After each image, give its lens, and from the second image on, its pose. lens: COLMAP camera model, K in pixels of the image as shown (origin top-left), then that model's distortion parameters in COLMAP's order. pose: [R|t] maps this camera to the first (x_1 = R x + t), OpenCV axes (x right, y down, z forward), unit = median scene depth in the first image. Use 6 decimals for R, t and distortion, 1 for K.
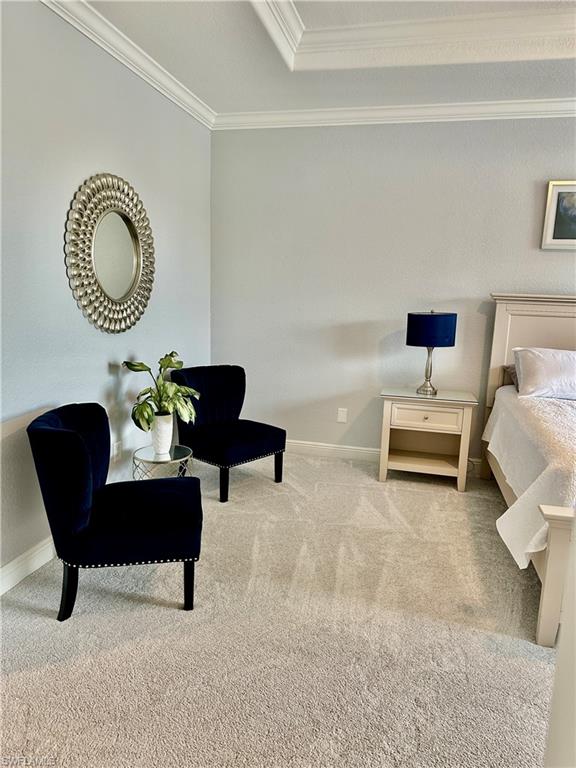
lens RADIAL K [[544.3, 0, 290.0], [0, 544.3, 384.7], [0, 0, 1]] dist [-0.002366, -0.010558]
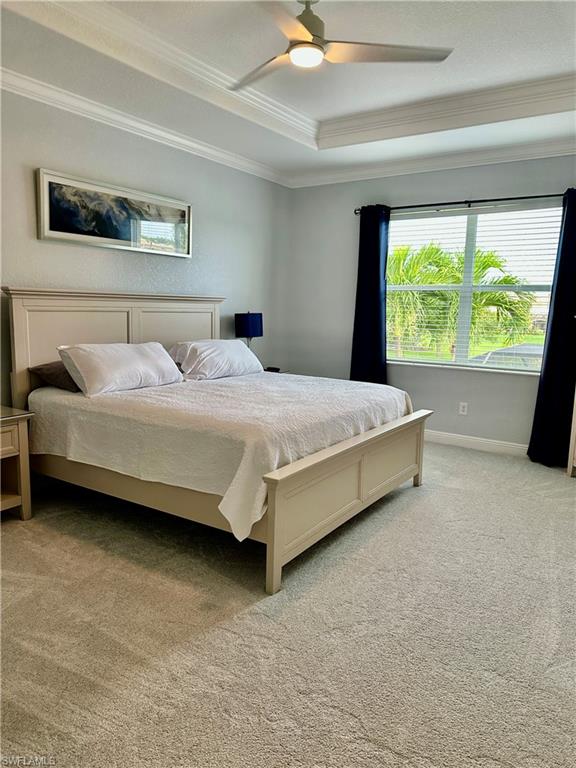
lens RADIAL K [[544.3, 0, 290.5], [0, 544.3, 382.3], [0, 0, 1]] dist [-0.002366, -0.010558]
pose [[0.330430, -0.160834, 0.930026, -0.339534], [0.145292, 0.982297, 0.118252, -0.062107], [-0.932580, 0.096052, 0.347949, 0.326832]]
